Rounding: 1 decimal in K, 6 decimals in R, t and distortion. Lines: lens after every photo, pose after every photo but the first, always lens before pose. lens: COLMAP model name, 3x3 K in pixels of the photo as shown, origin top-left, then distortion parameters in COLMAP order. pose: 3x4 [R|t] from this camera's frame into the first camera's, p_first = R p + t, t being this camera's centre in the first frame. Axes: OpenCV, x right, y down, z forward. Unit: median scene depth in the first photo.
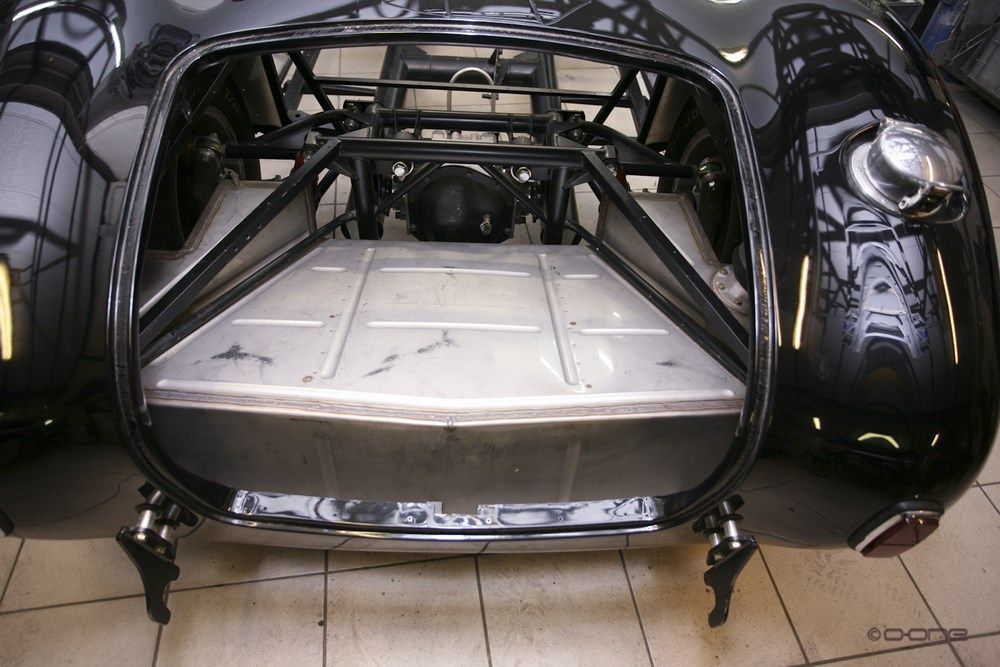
lens RADIAL K [[621.8, 0, 500.0], [0, 621.8, 333.5], [0, 0, 1]] dist [-0.066998, 0.056163]
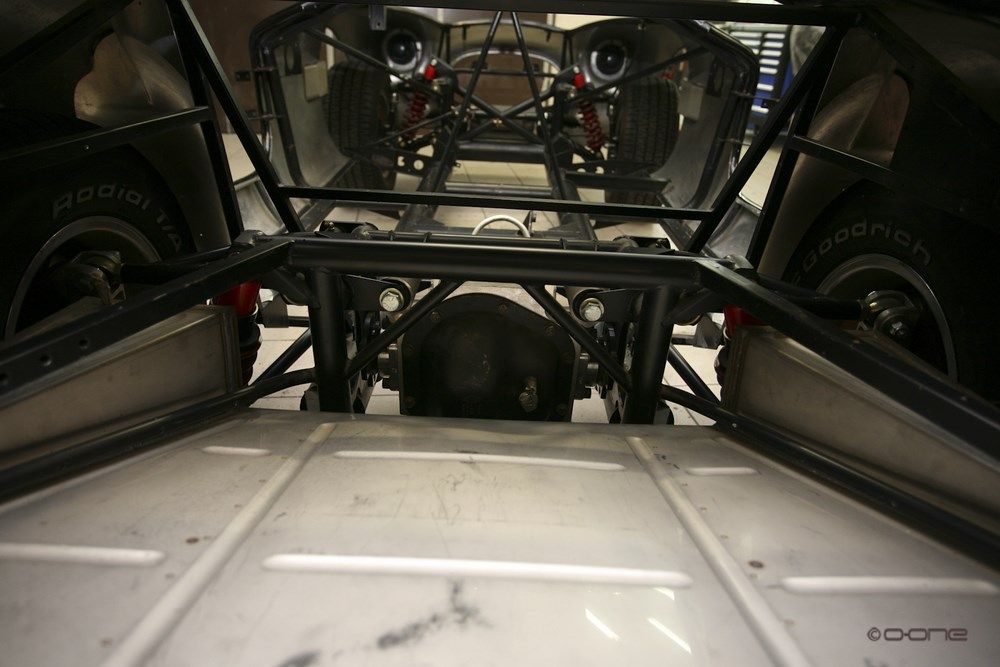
lens RADIAL K [[621.8, 0, 500.0], [0, 621.8, 333.5], [0, 0, 1]] dist [-0.066998, 0.056163]
pose [[0.999748, 0.001468, -0.022410, -0.041795], [-0.009793, 0.926483, -0.376210, -0.002717], [0.020210, 0.376335, 0.926263, 0.465549]]
